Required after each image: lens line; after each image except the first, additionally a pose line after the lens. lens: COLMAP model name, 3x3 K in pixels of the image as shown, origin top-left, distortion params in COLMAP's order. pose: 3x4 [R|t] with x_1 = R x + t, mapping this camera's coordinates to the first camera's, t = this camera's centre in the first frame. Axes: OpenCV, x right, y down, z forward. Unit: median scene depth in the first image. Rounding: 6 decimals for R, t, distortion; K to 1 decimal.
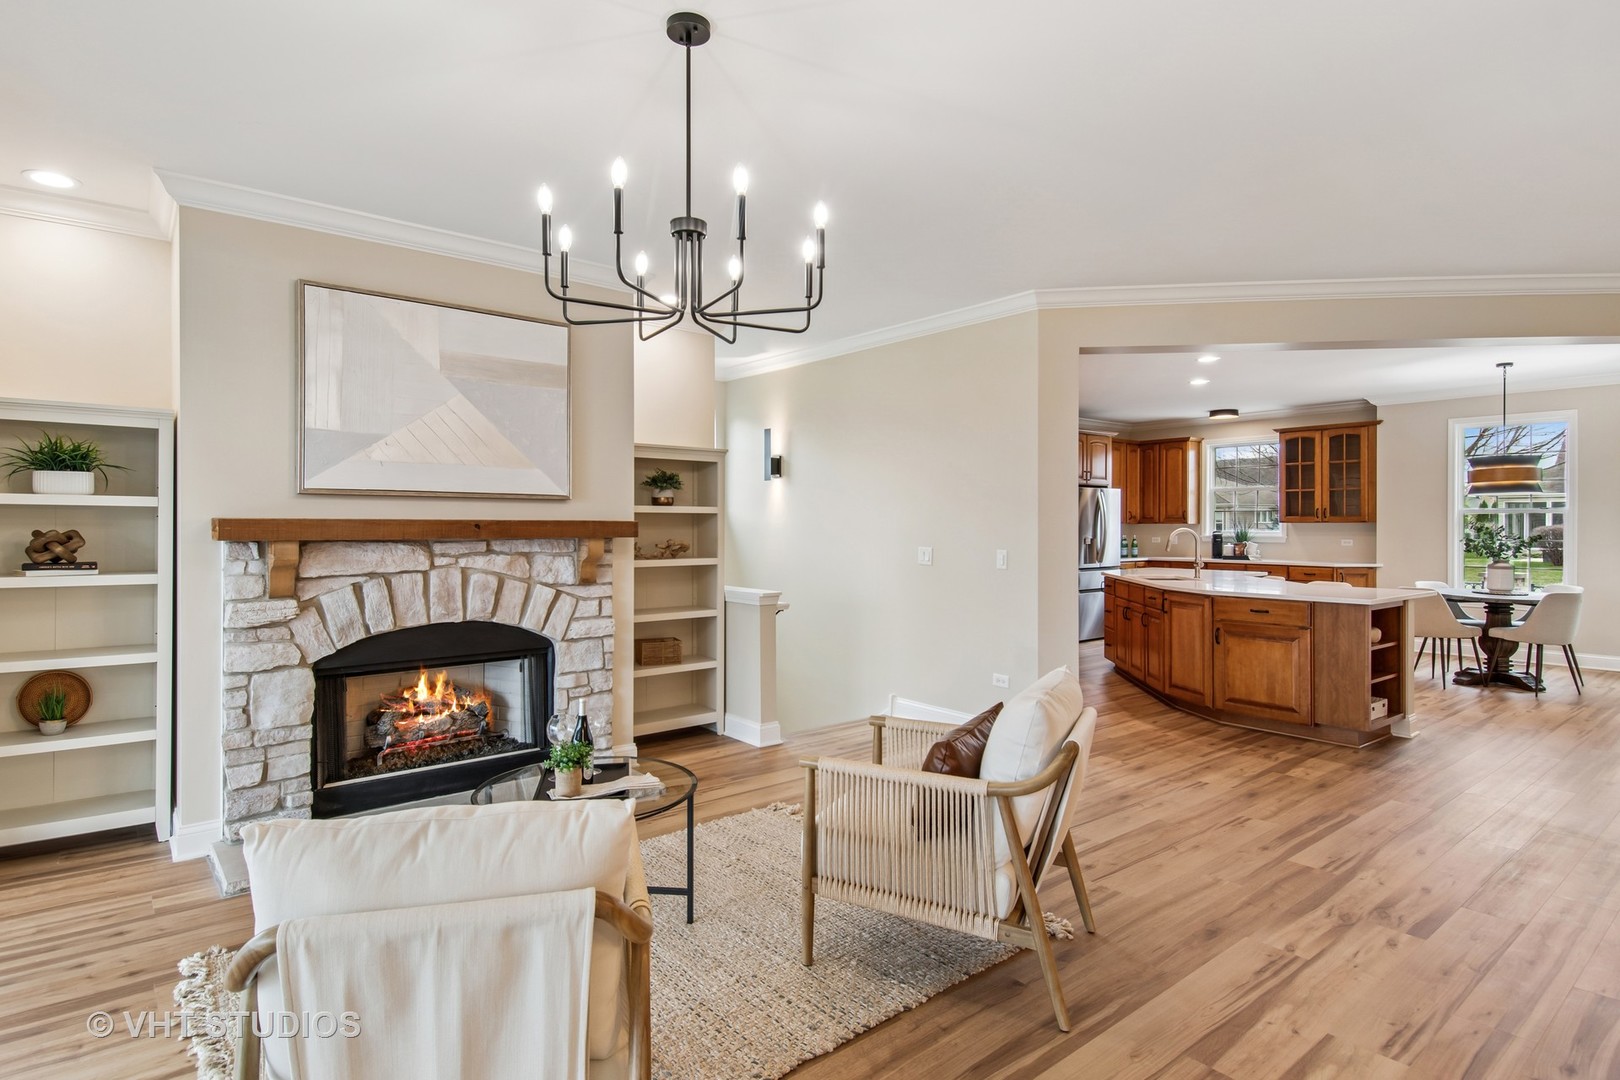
lens RADIAL K [[856.7, 0, 807.0], [0, 856.7, 526.9], [0, 0, 1]] dist [0.079989, -0.064889]
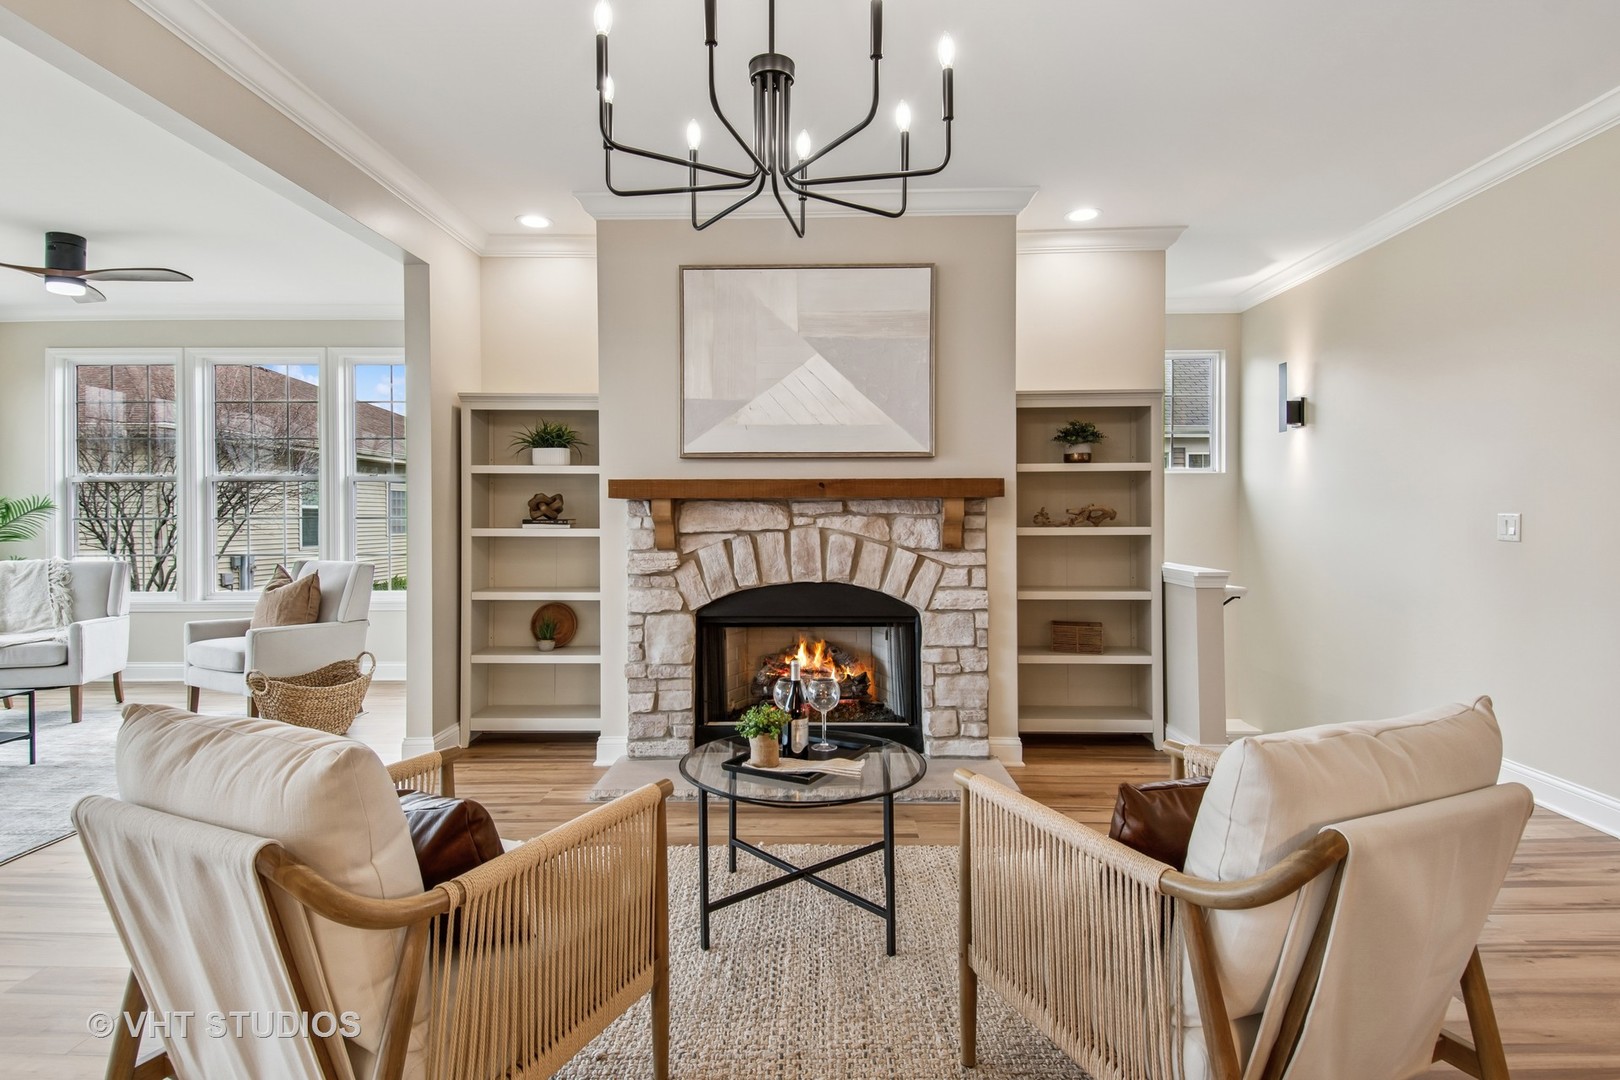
lens RADIAL K [[858.2, 0, 812.4], [0, 858.2, 514.9], [0, 0, 1]] dist [0.043351, -0.000116]
pose [[0.758437, -0.004871, -0.651729, 0.219917], [0.003713, 0.999988, -0.003152, 0.032476], [0.651736, -0.000029, 0.758446, 0.227364]]
